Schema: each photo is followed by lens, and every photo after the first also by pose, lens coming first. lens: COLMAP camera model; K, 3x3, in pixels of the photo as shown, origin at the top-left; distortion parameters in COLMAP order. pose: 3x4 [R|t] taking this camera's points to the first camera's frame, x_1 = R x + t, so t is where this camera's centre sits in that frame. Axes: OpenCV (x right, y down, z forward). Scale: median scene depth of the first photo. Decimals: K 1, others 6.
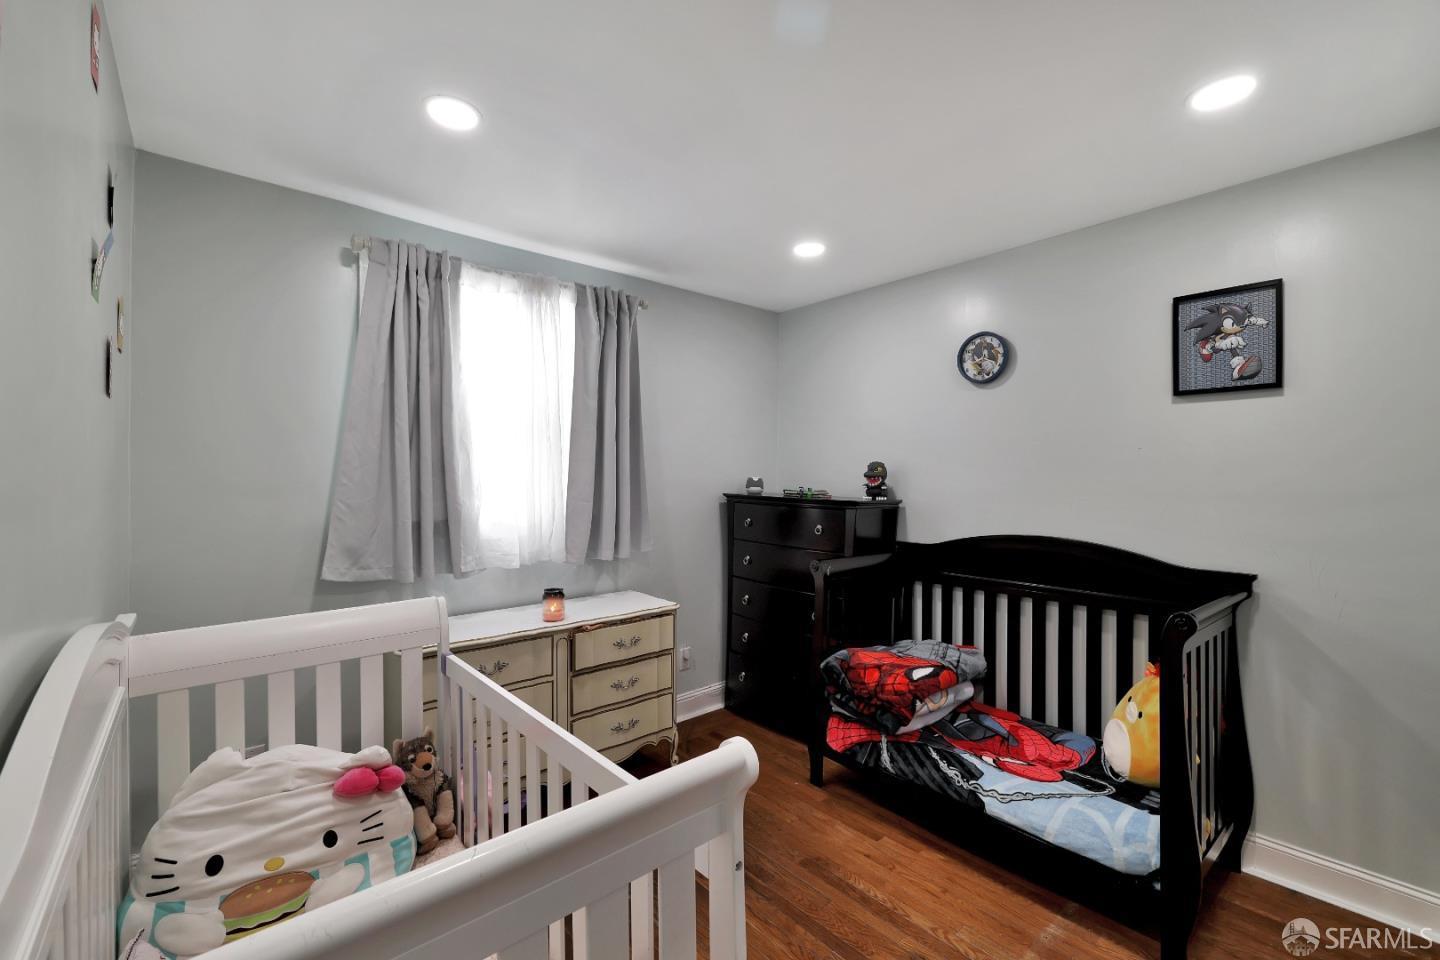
lens RADIAL K [[600.5, 0, 719.6], [0, 600.5, 485.3], [0, 0, 1]] dist [-0.002563, 0.000317]
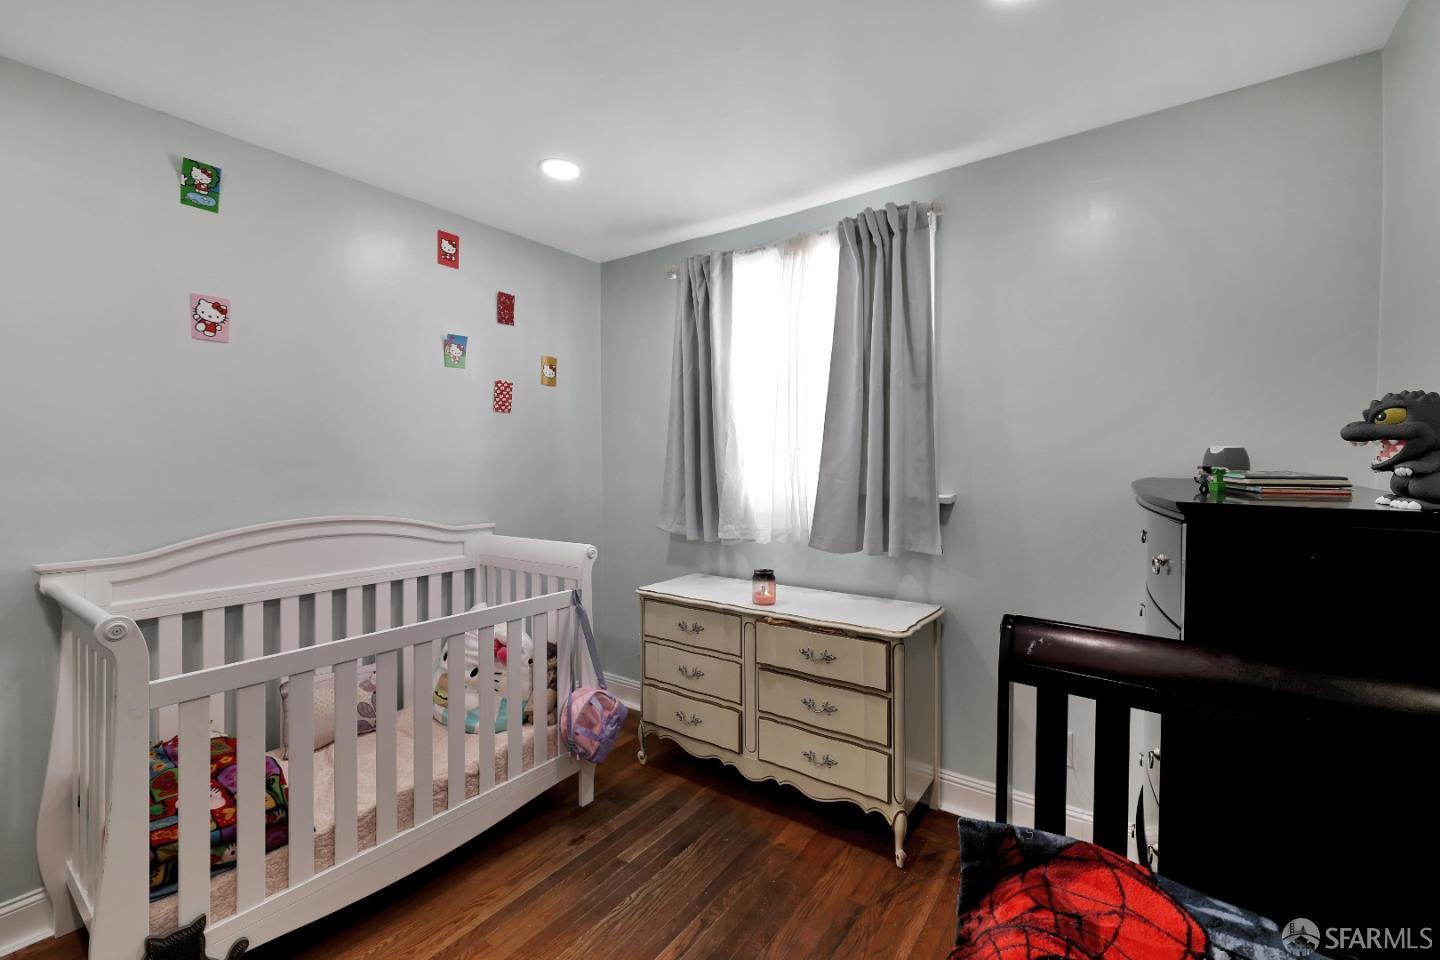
lens RADIAL K [[600.5, 0, 719.5], [0, 600.5, 465.9], [0, 0, 1]] dist [-0.002563, 0.000317]
pose [[0.220941, 0.009797, -0.975238, 0.599425], [-0.003205, 0.999951, 0.009319, 0.001370], [0.975282, 0.001066, 0.220962, 0.699106]]
